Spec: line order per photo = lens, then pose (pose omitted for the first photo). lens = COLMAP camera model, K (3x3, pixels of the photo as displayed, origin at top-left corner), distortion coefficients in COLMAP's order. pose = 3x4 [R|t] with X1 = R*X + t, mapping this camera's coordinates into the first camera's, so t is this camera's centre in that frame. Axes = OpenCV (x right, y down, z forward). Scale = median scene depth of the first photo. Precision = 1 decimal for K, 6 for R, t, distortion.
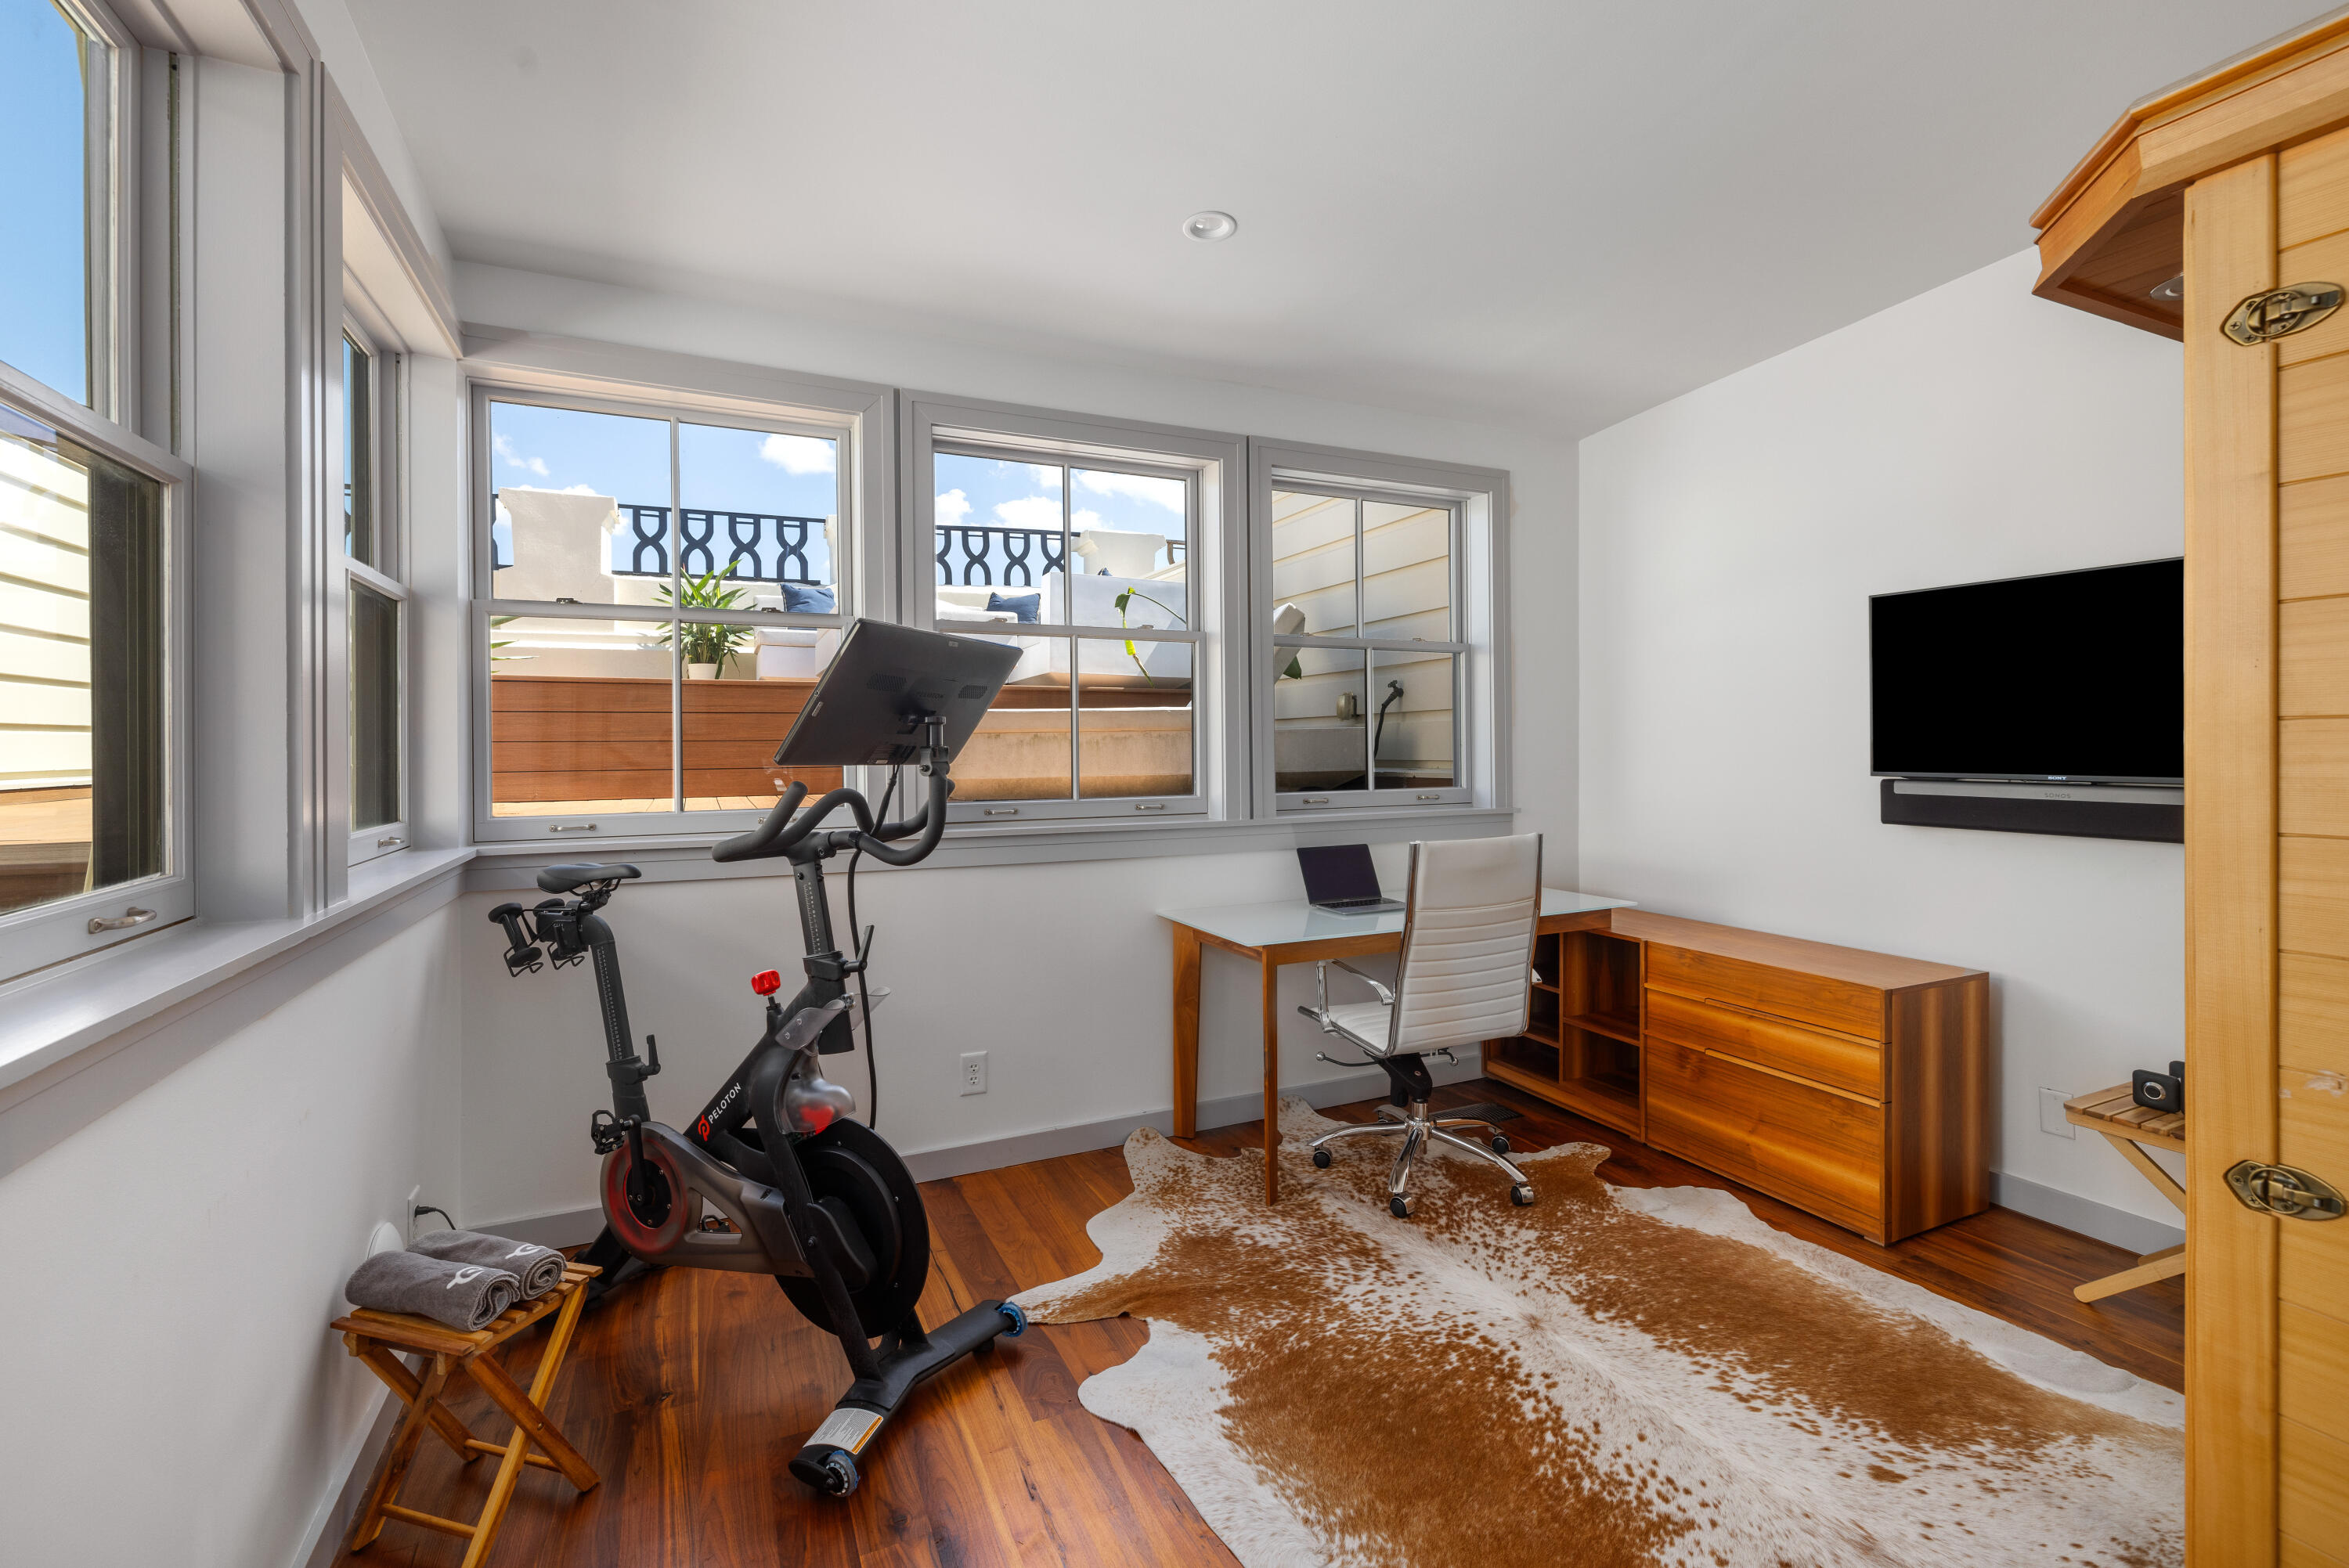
lens RADIAL K [[1009.6, 0, 1174.5], [0, 1009.6, 745.9], [0, 0, 1]] dist [0.001683, -0.000024]
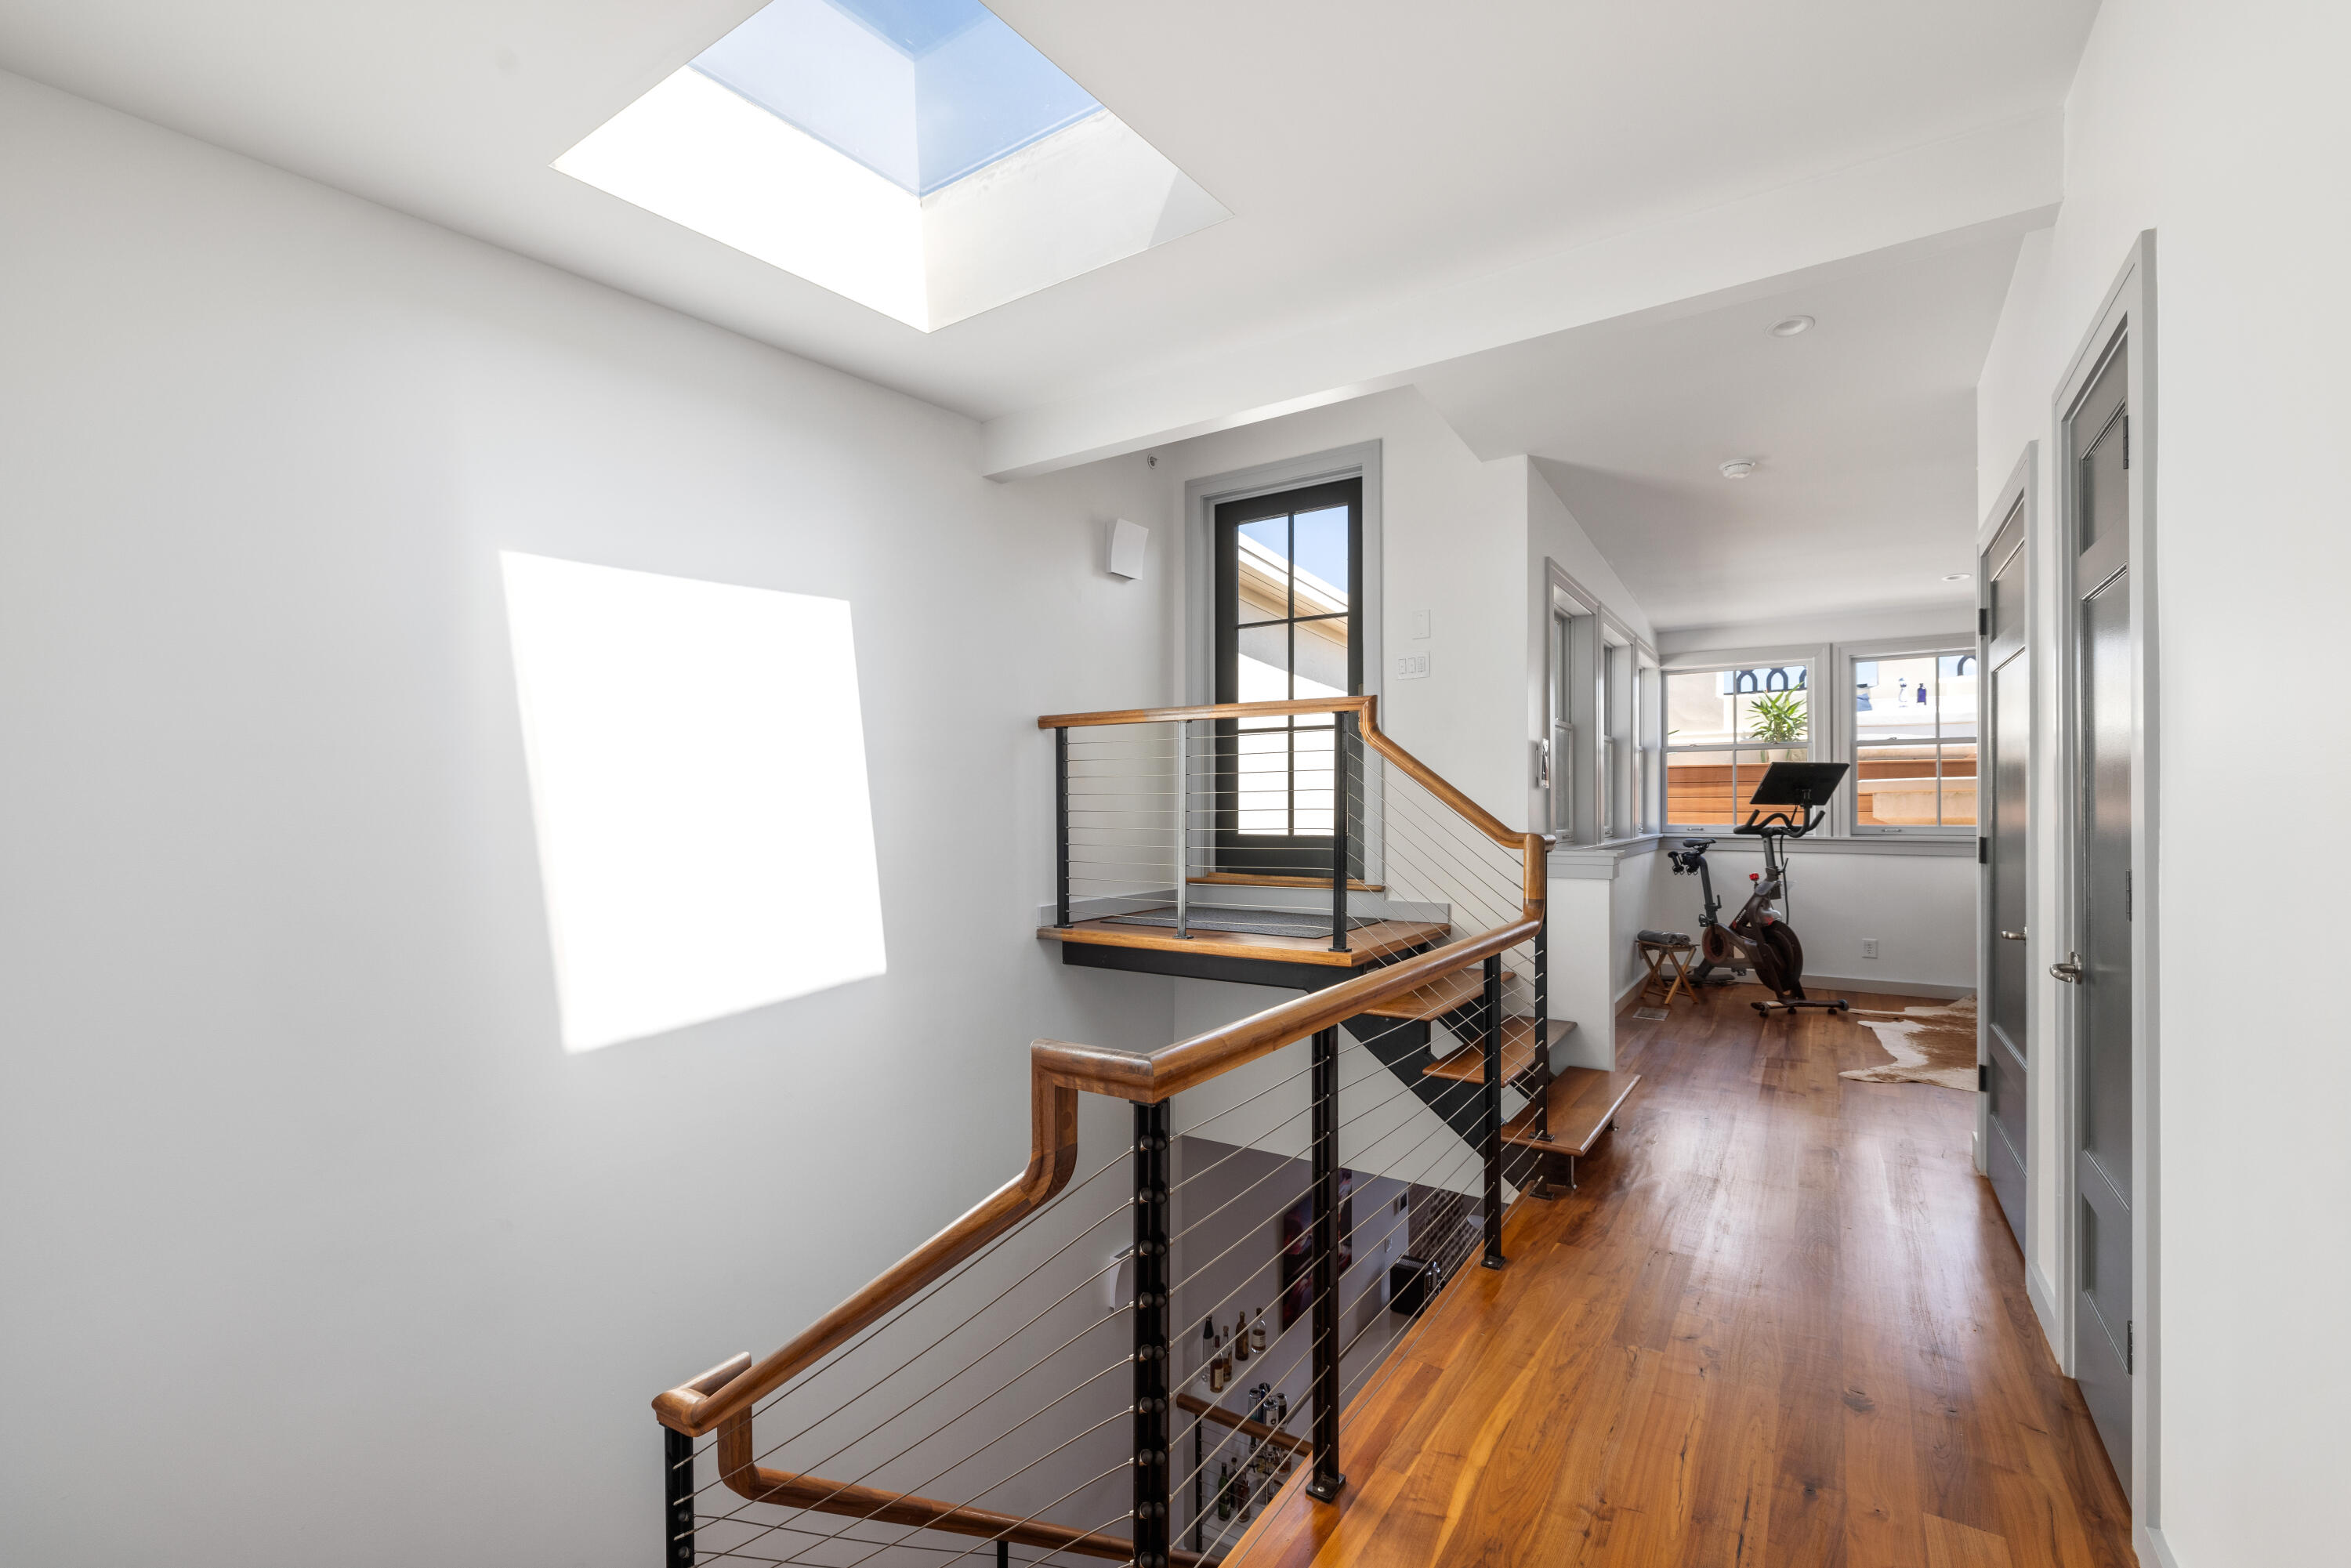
lens RADIAL K [[1010.5, 0, 1178.3], [0, 1010.5, 795.3], [0, 0, 1]] dist [0.001683, -0.000024]
pose [[0.523499, -0.000900, -0.852026, 1.199034], [-0.003342, 0.999990, -0.003110, 0.004507], [0.852020, 0.004476, 0.523491, -1.938628]]
